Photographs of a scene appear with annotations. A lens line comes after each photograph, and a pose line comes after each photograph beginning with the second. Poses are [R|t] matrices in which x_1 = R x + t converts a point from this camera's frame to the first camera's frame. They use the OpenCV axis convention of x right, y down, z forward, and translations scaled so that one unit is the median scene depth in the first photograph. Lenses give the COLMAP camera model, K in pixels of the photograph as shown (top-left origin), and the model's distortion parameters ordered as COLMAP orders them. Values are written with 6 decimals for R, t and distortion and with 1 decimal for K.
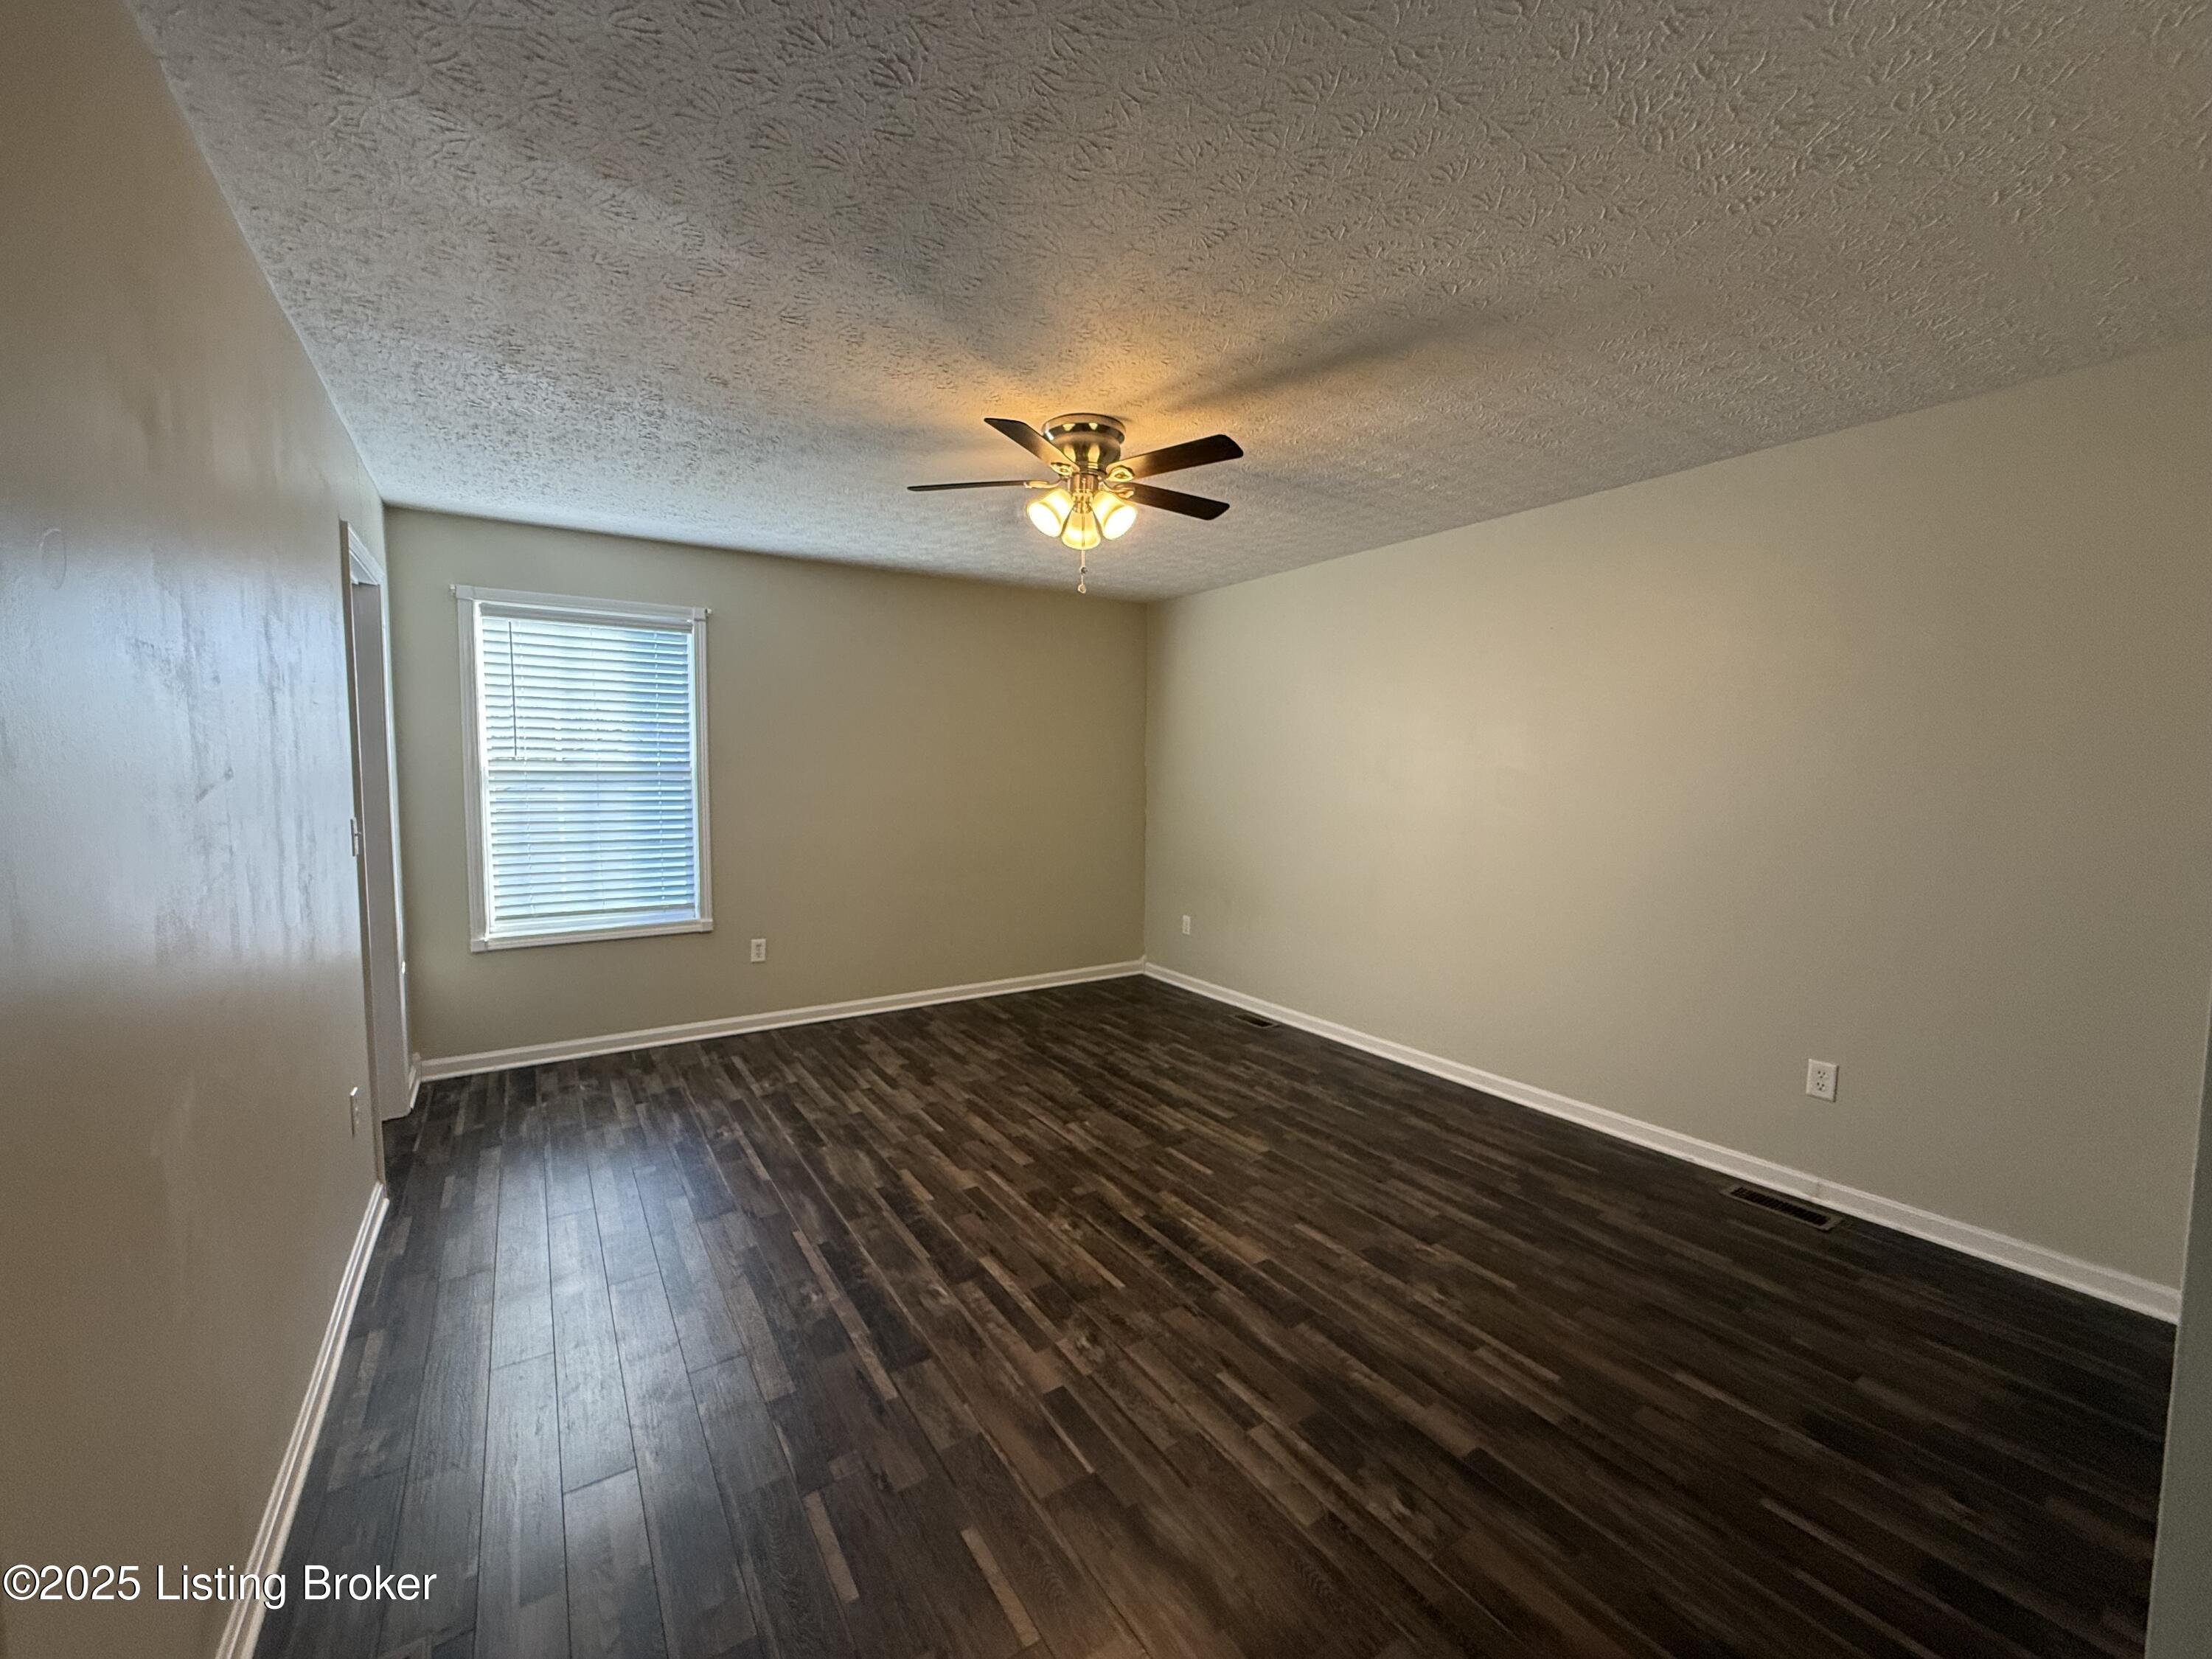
lens RADIAL K [[879.3, 0, 1097.6], [0, 879.3, 834.1], [0, 0, 1]] dist [-0.000058, -0.000093]
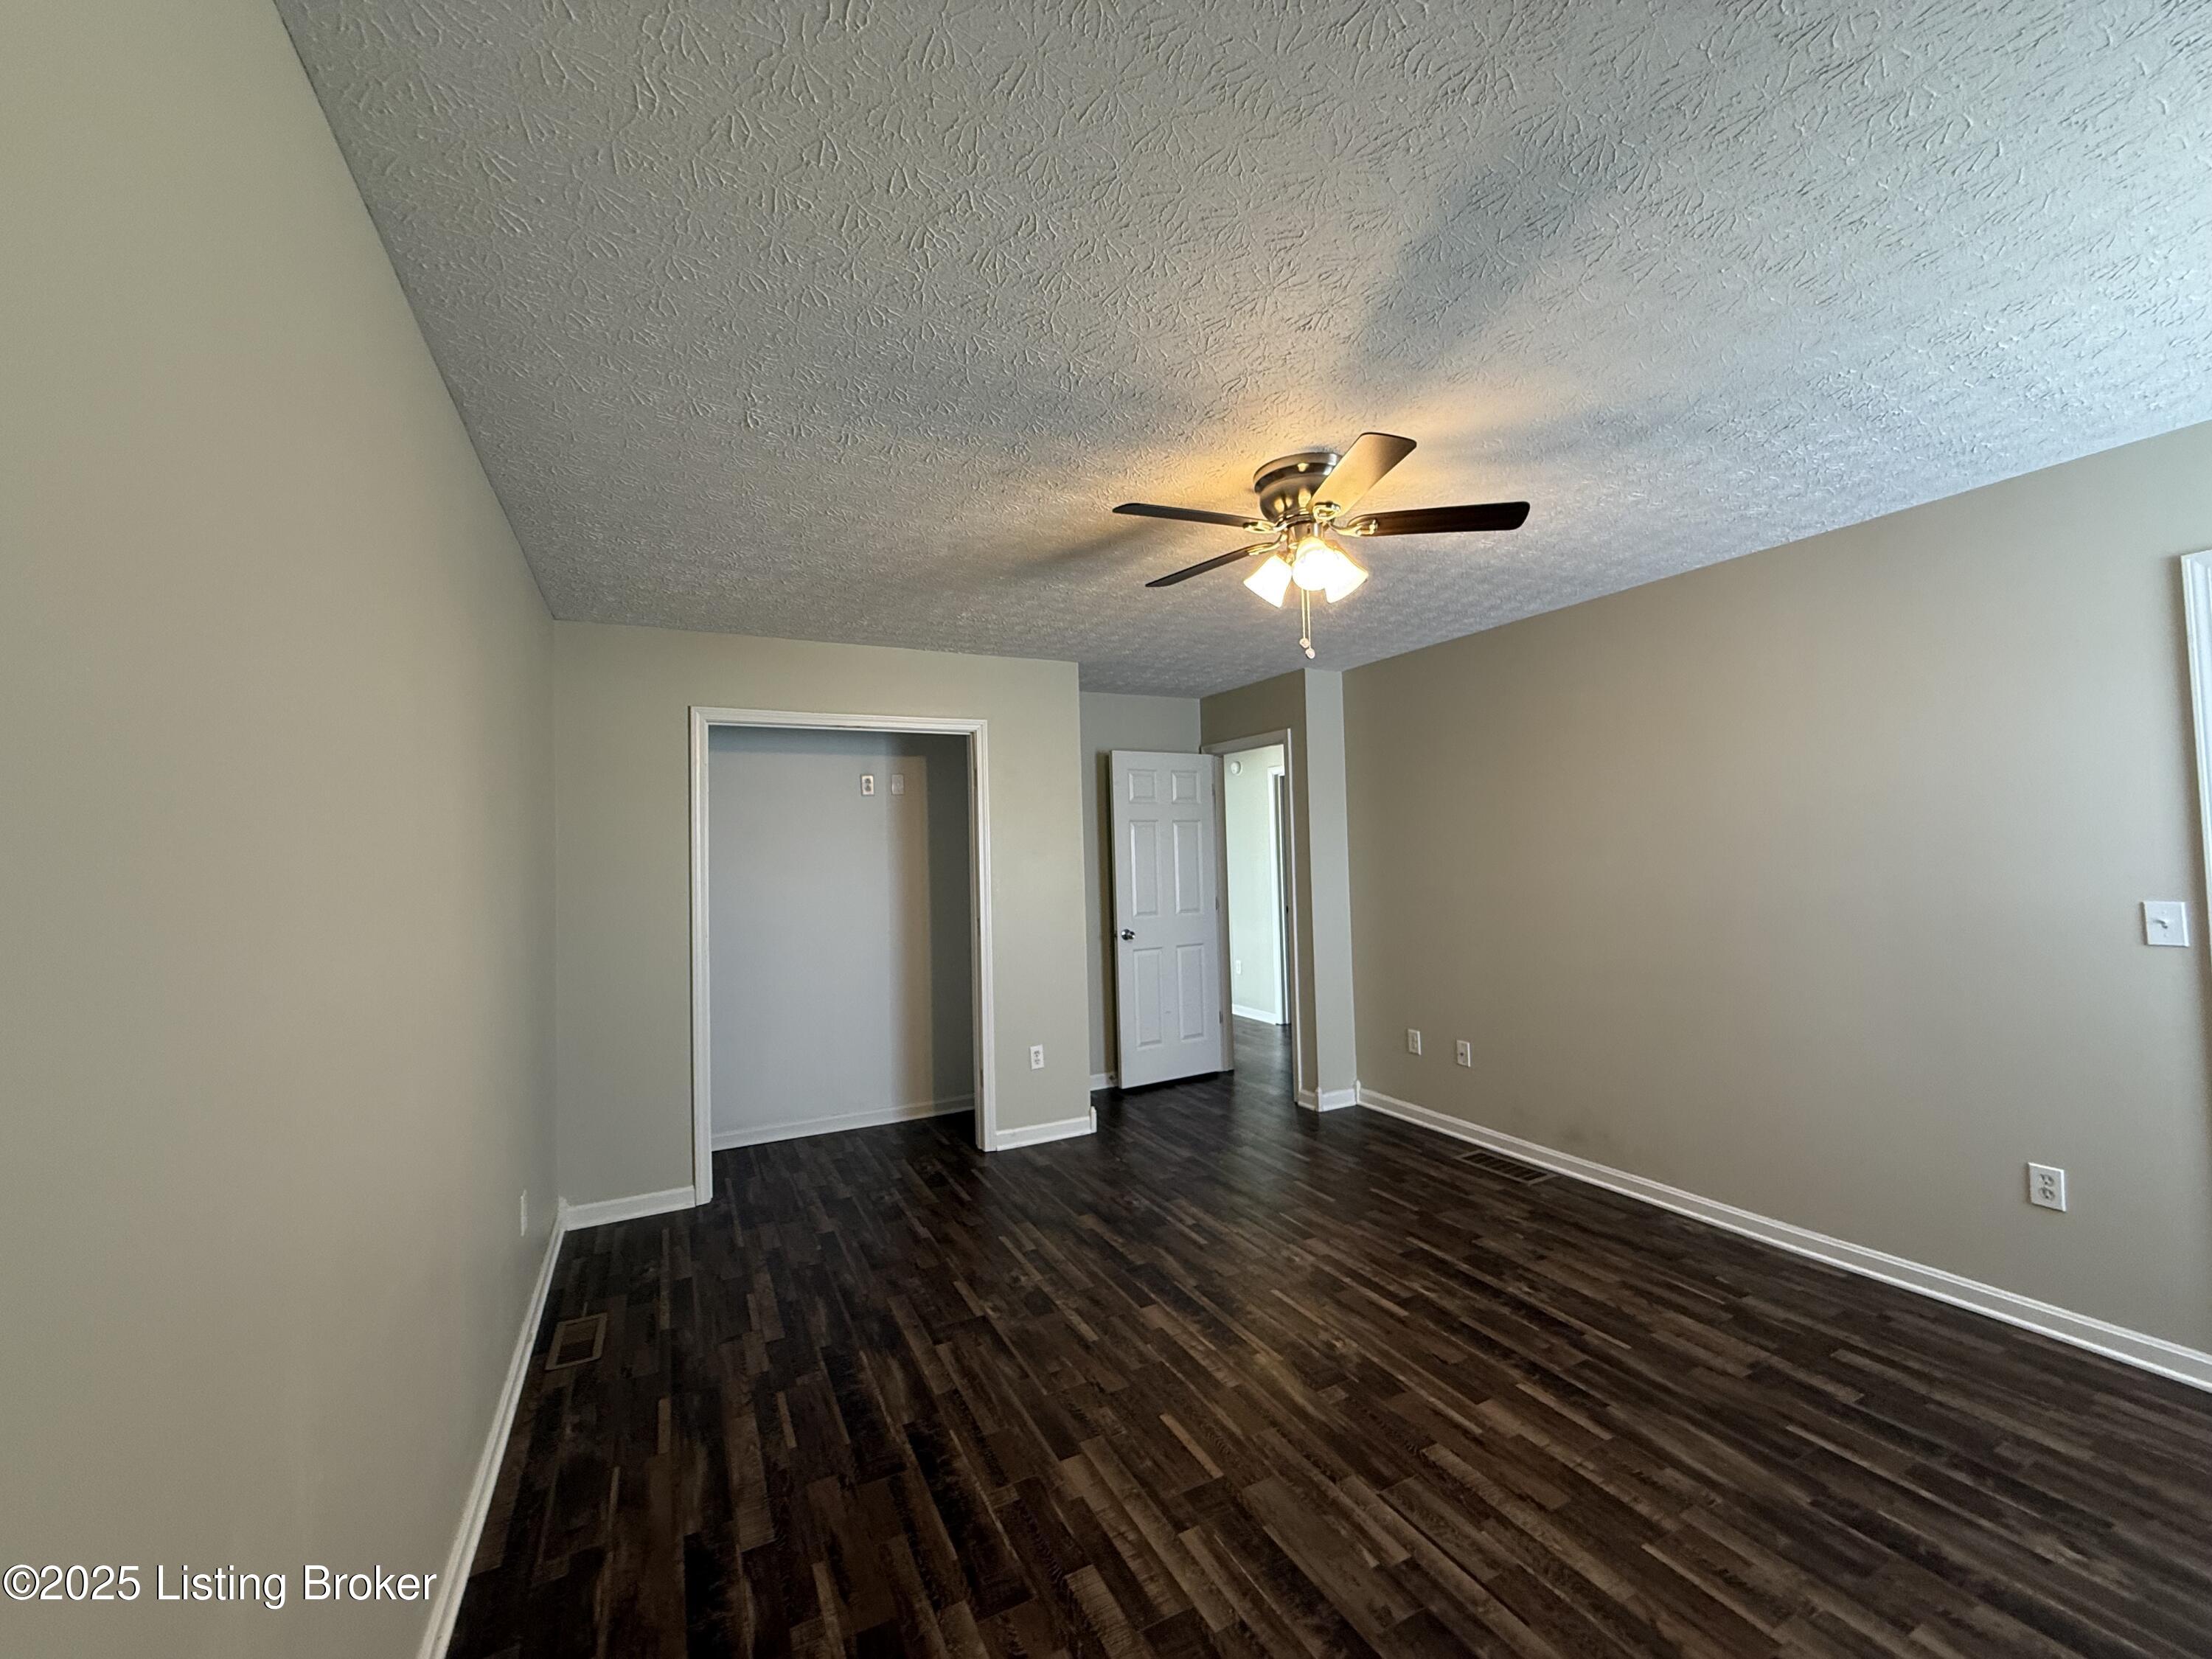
lens RADIAL K [[879.3, 0, 1106.9], [0, 879.3, 825.9], [0, 0, 1]] dist [-0.000058, -0.000093]
pose [[-0.994006, 0.027780, 0.105740, 0.094367], [0.032230, 0.998655, 0.040614, -0.155590], [-0.104469, 0.043778, -0.993564, 1.901076]]
